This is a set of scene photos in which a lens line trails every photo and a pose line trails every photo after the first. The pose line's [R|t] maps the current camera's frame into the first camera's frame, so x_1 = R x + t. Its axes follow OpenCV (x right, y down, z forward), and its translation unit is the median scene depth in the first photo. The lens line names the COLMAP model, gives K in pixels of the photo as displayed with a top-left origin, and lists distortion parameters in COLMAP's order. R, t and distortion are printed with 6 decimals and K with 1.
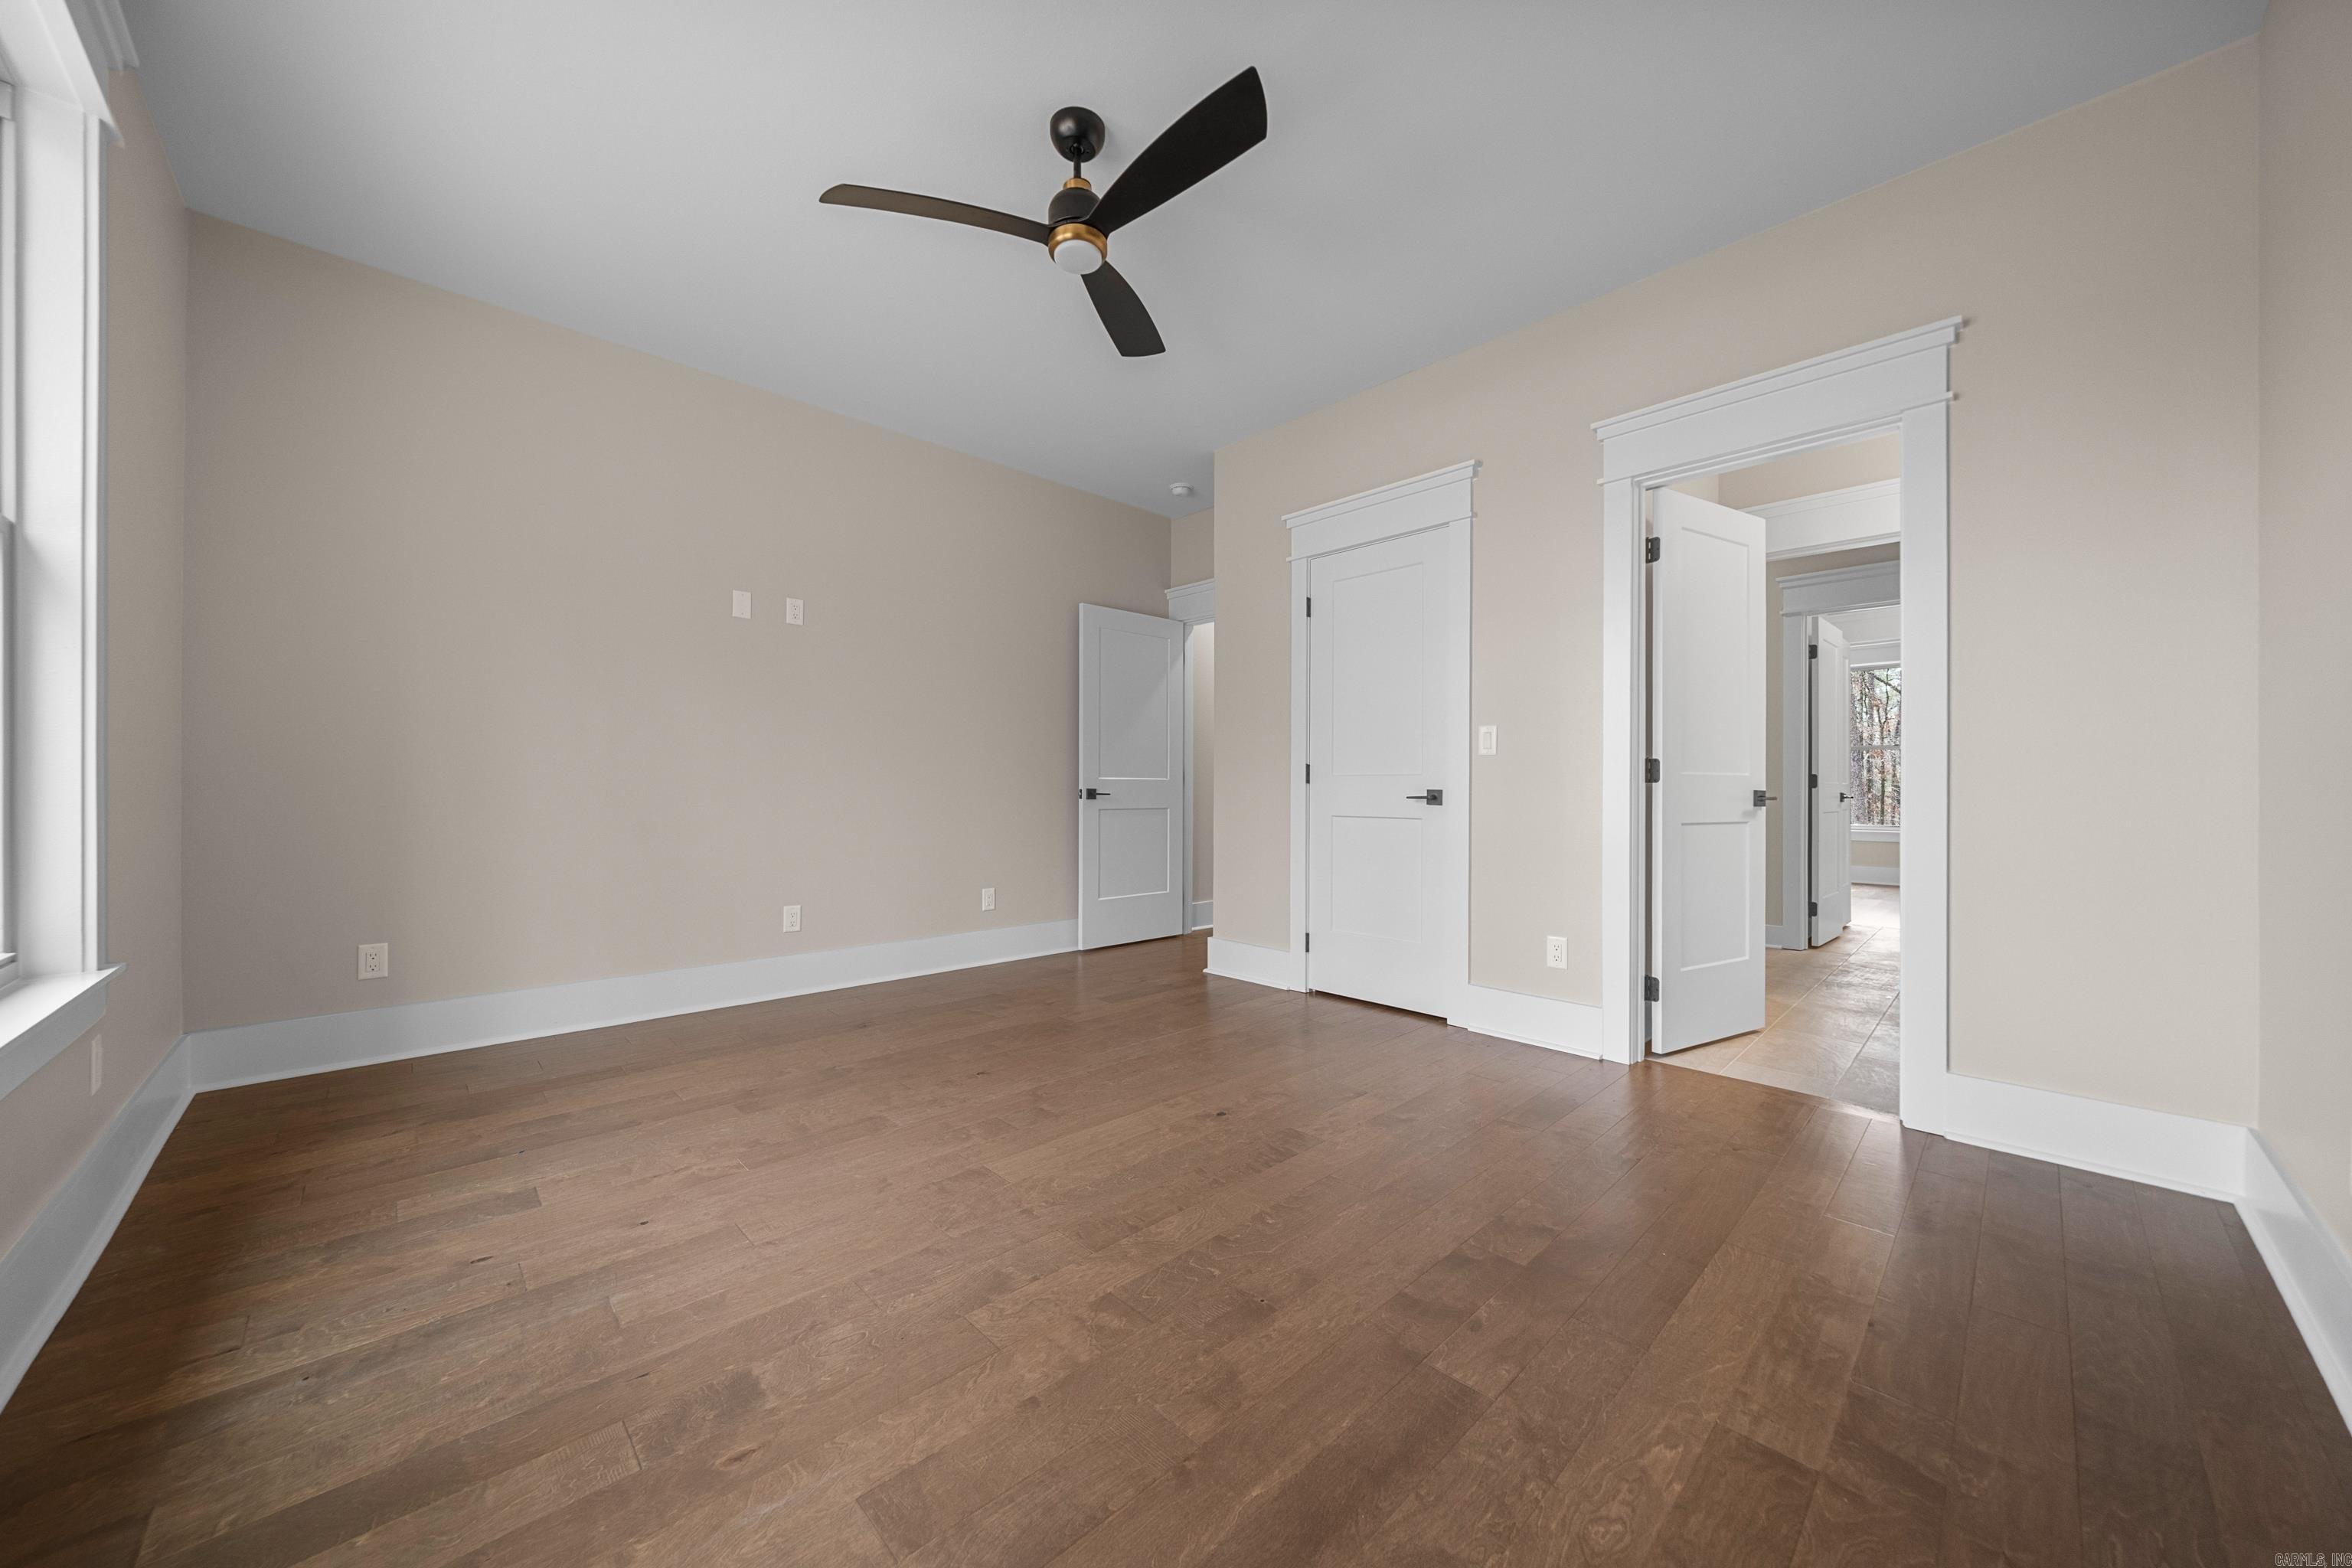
lens RADIAL K [[827.6, 0, 1185.6], [0, 827.6, 786.3], [0, 0, 1]] dist [-0.000120, -0.000039]
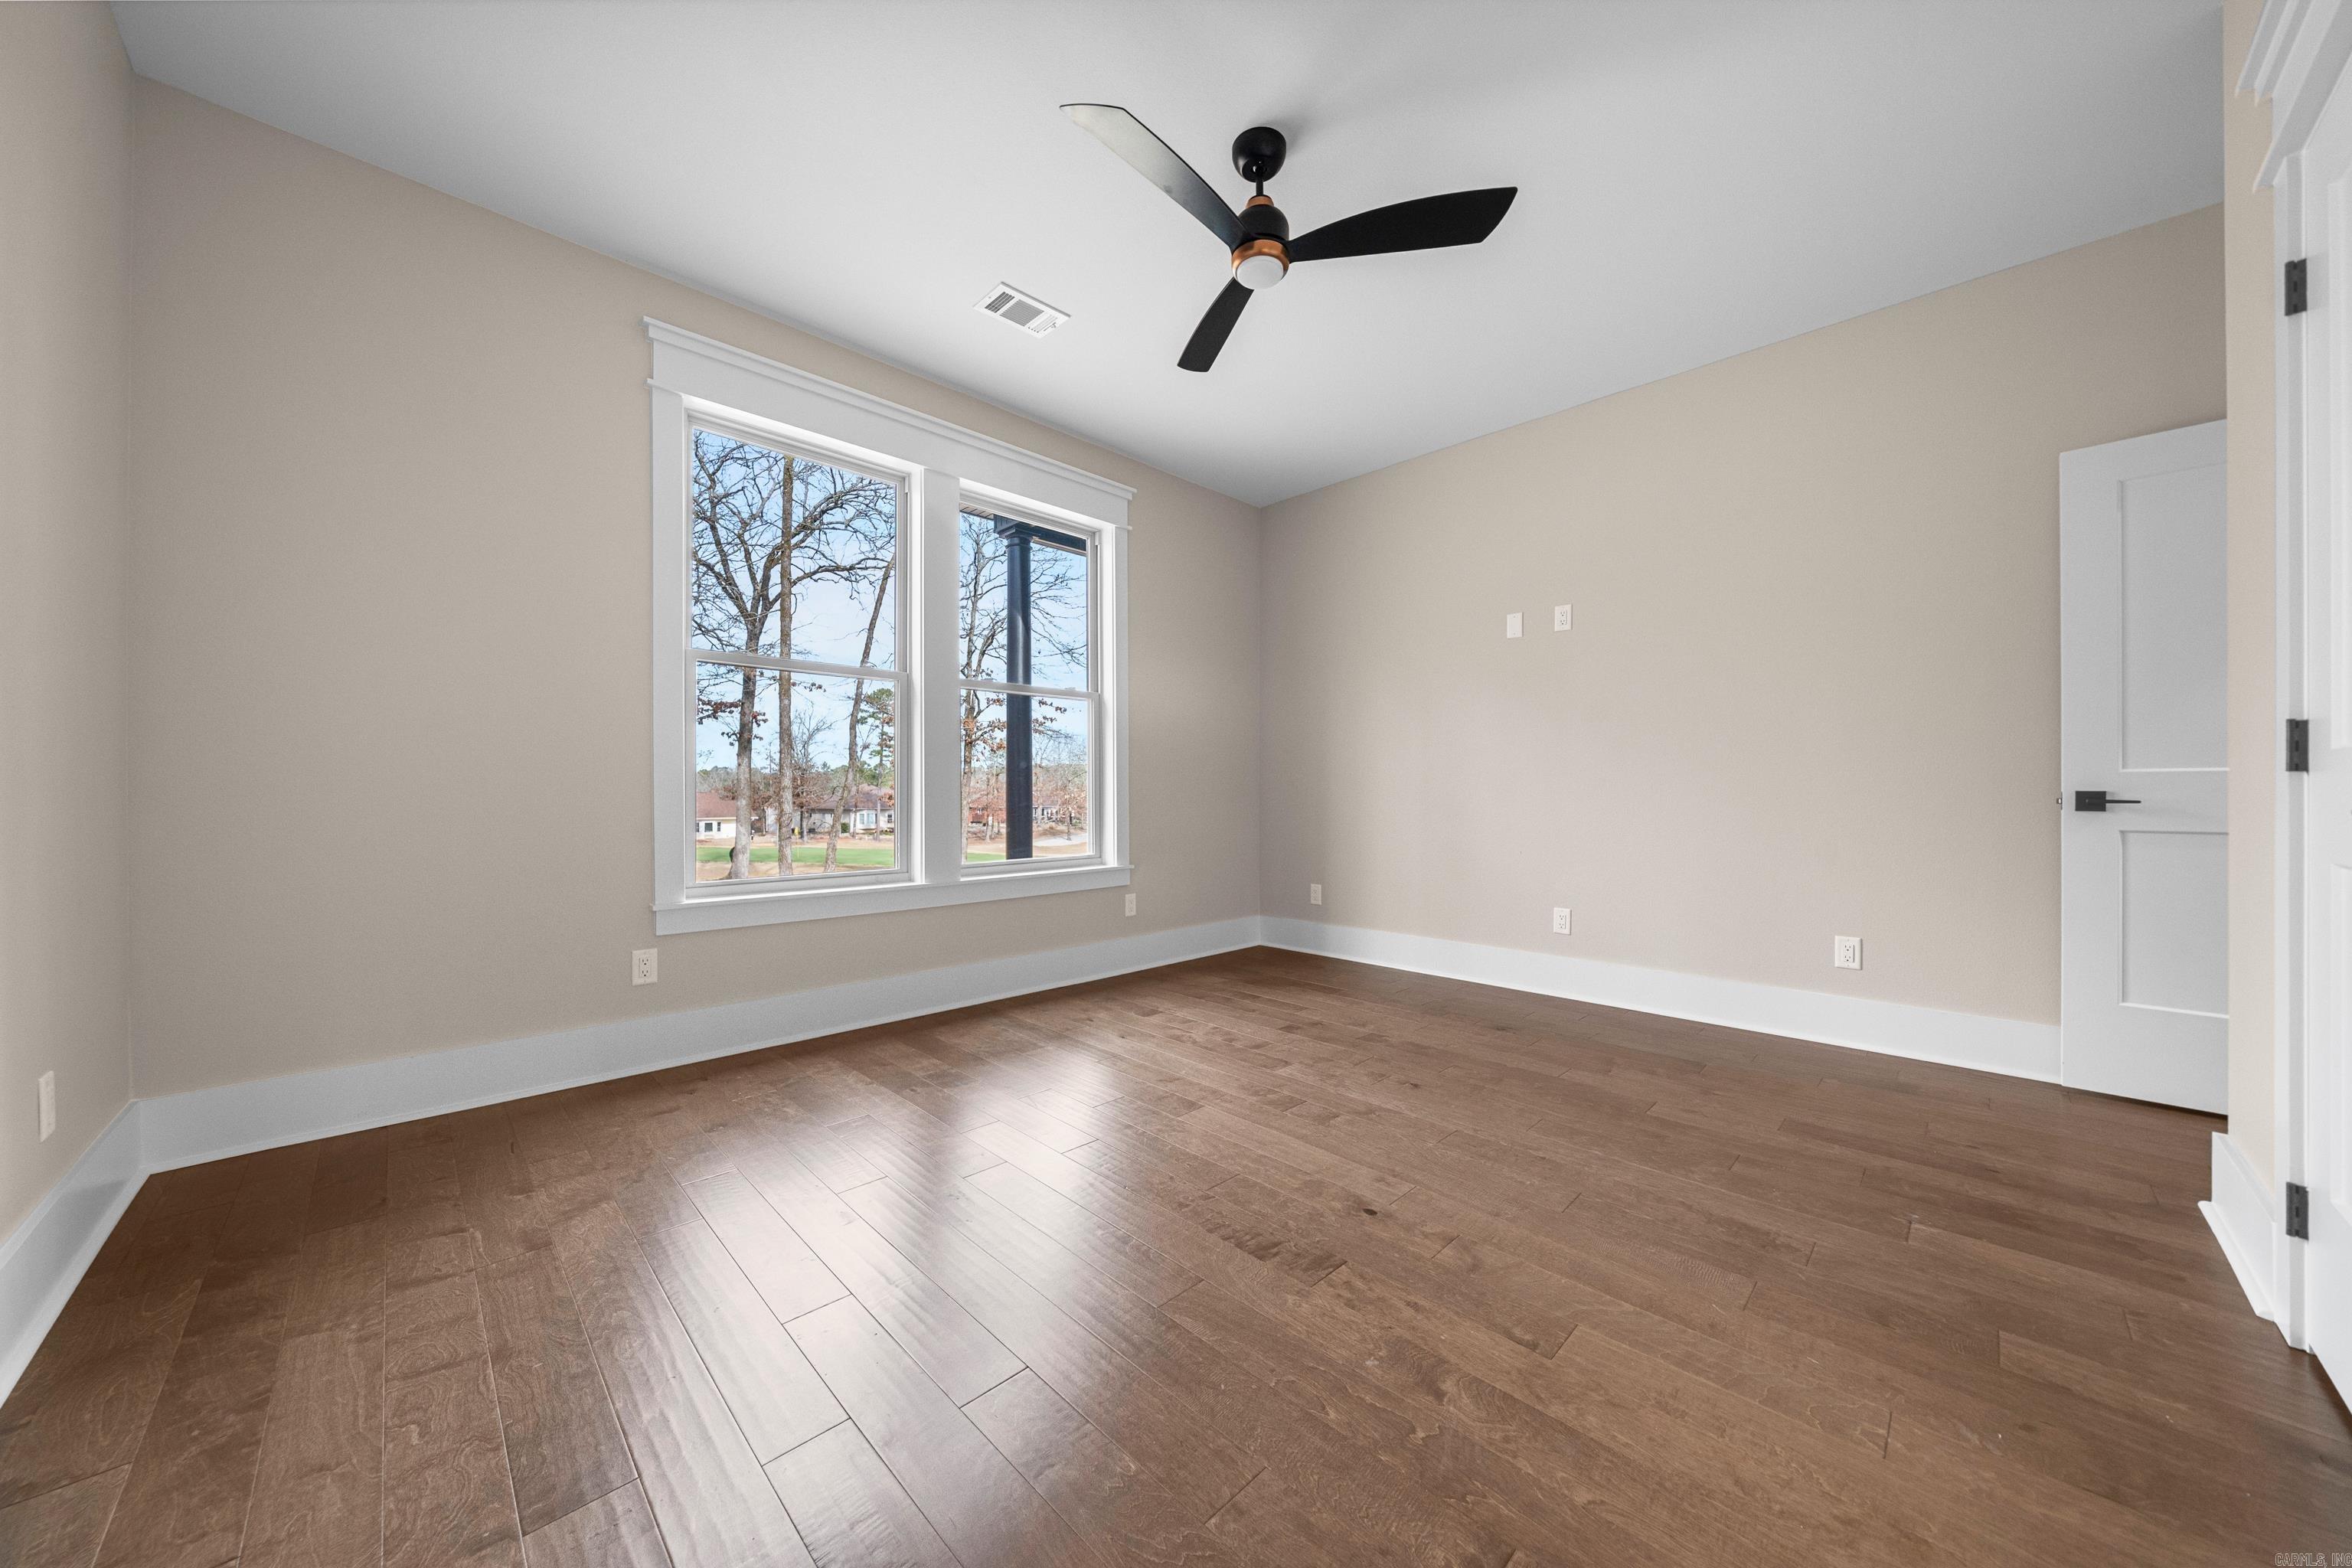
lens RADIAL K [[800.4, 0, 1180.9], [0, 800.4, 800.2], [0, 0, 1]] dist [-0.004533, -0.000198]
pose [[0.015219, 0.004942, -0.999872, 0.787130], [0.003462, 0.999982, 0.004996, 0.008181], [0.999878, -0.003538, 0.015202, 0.817926]]
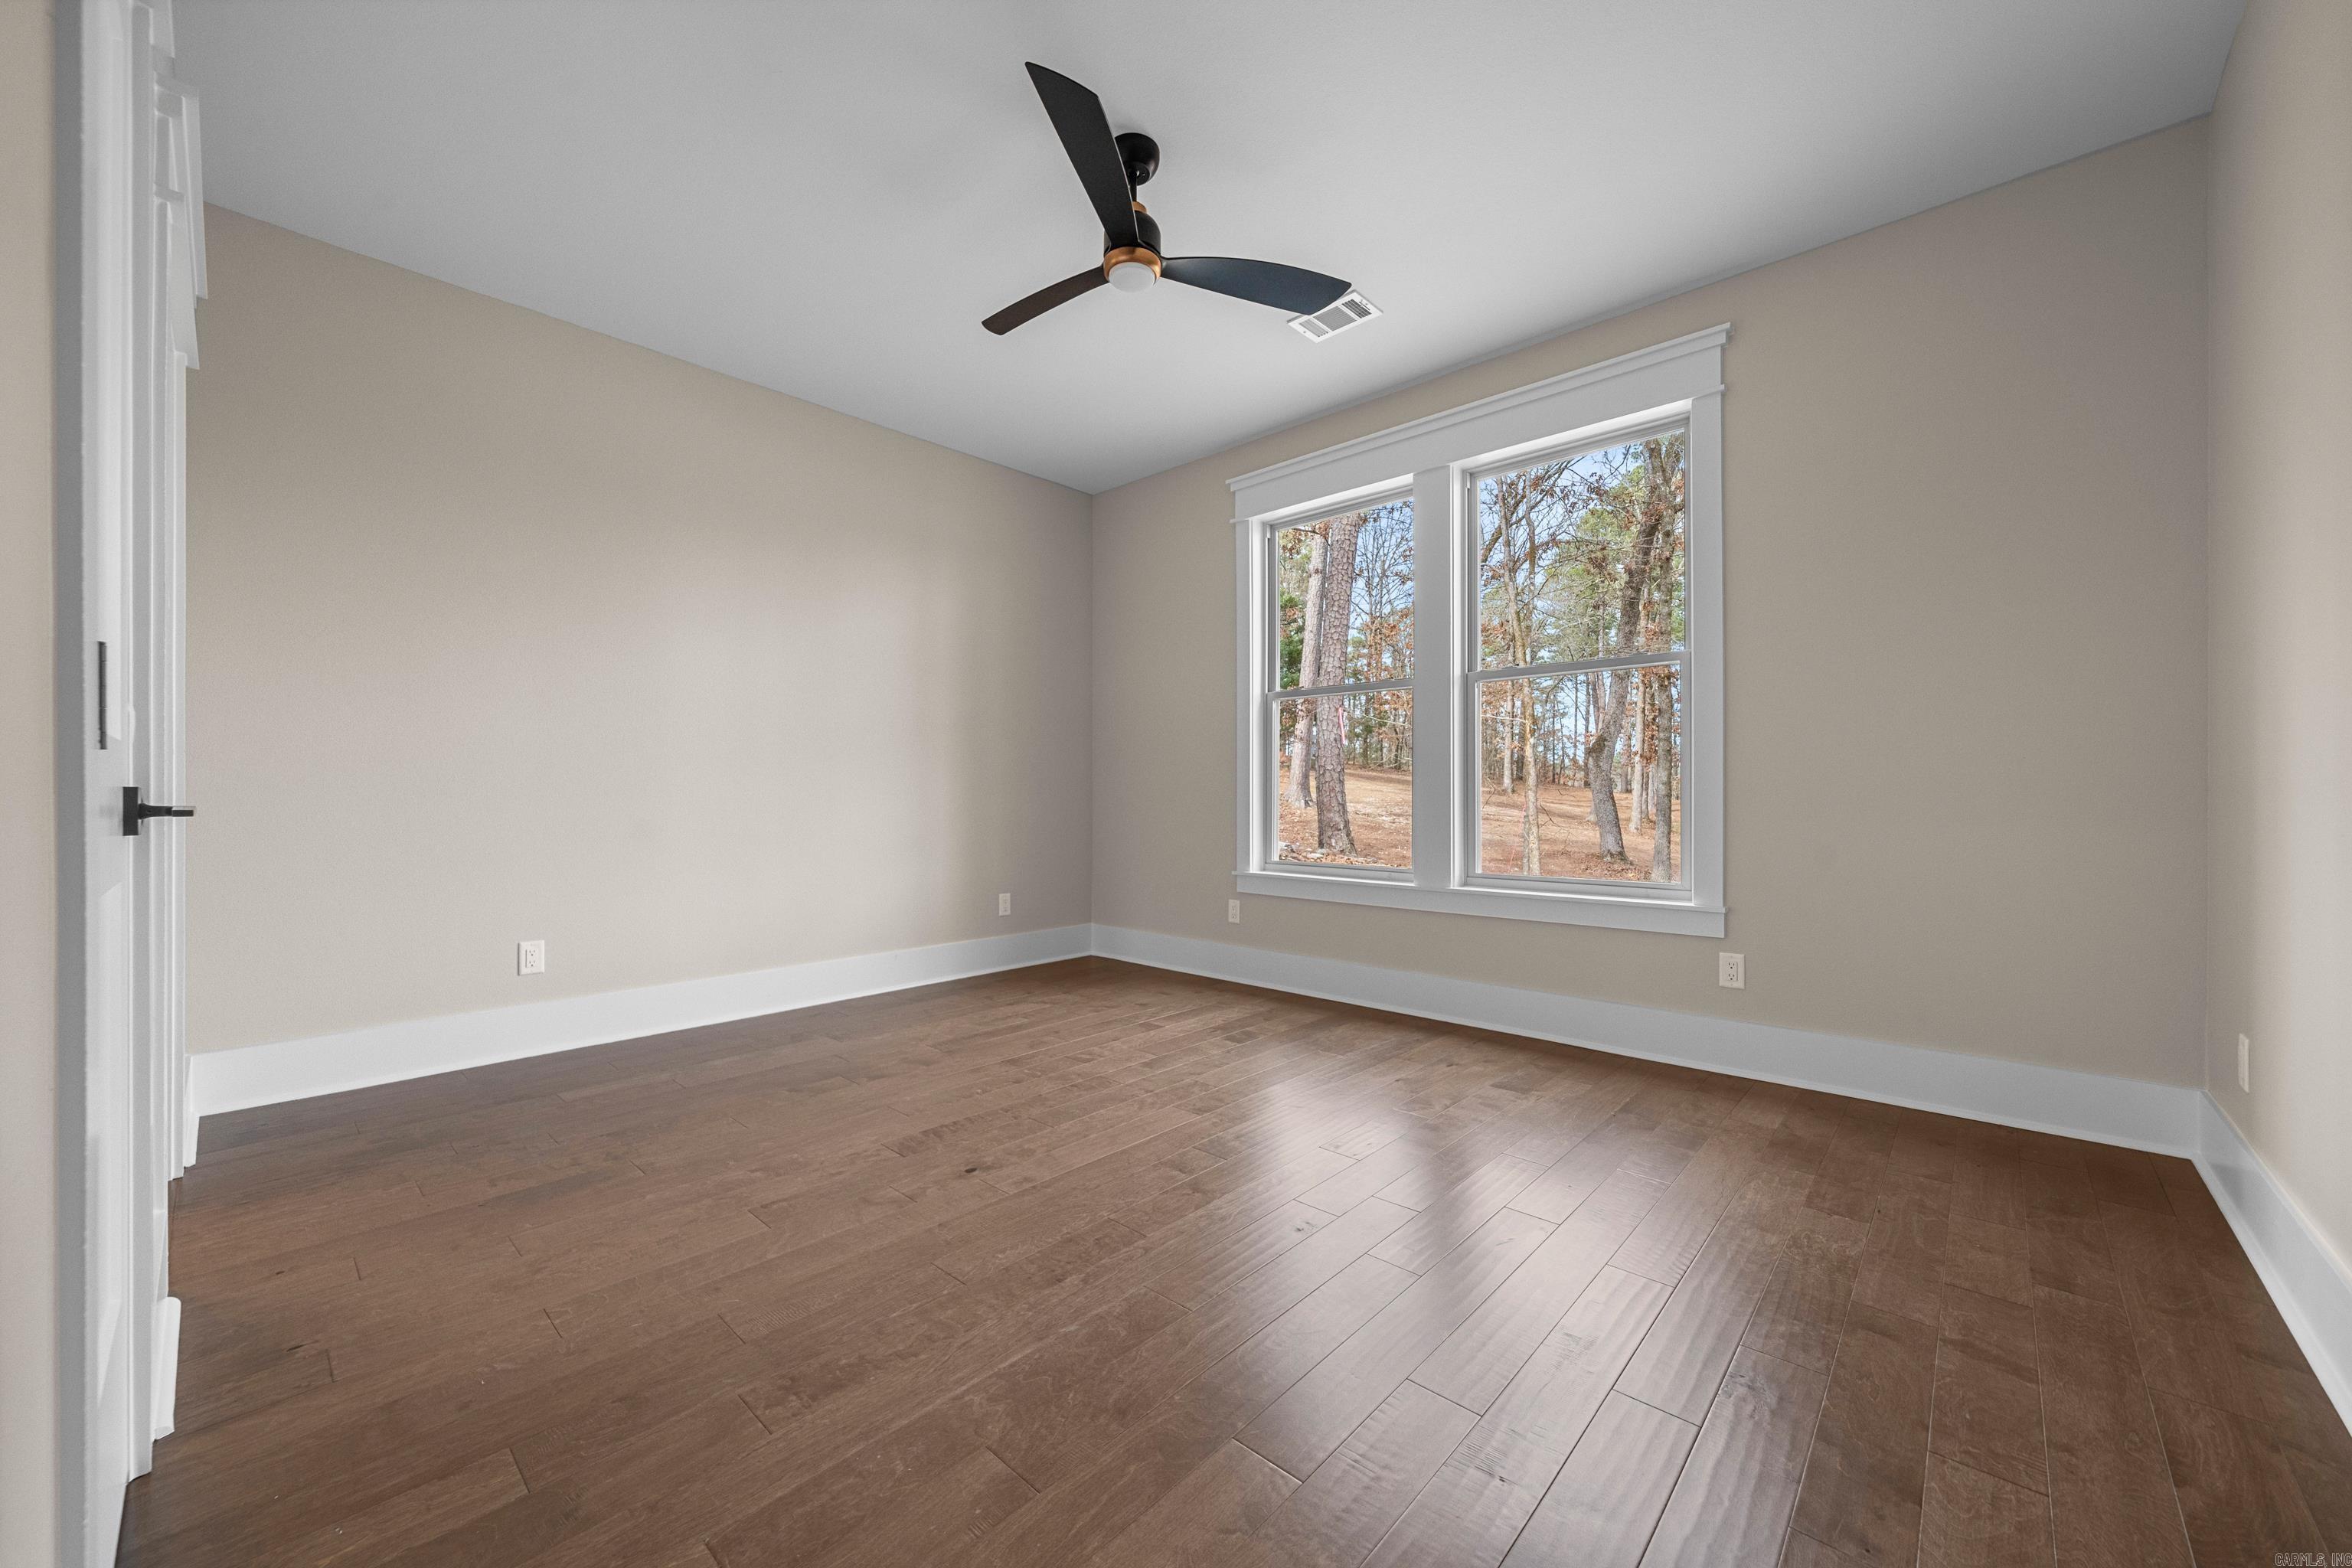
lens RADIAL K [[893.2, 0, 1178.7], [0, 893.2, 799.7], [0, 0, 1]] dist [-0.001739, 0.000007]
pose [[-0.998653, -0.005478, -0.051590, -0.123418], [-0.005528, 0.999984, 0.000817, 0.009099], [0.051584, 0.001101, -0.998668, 1.947265]]
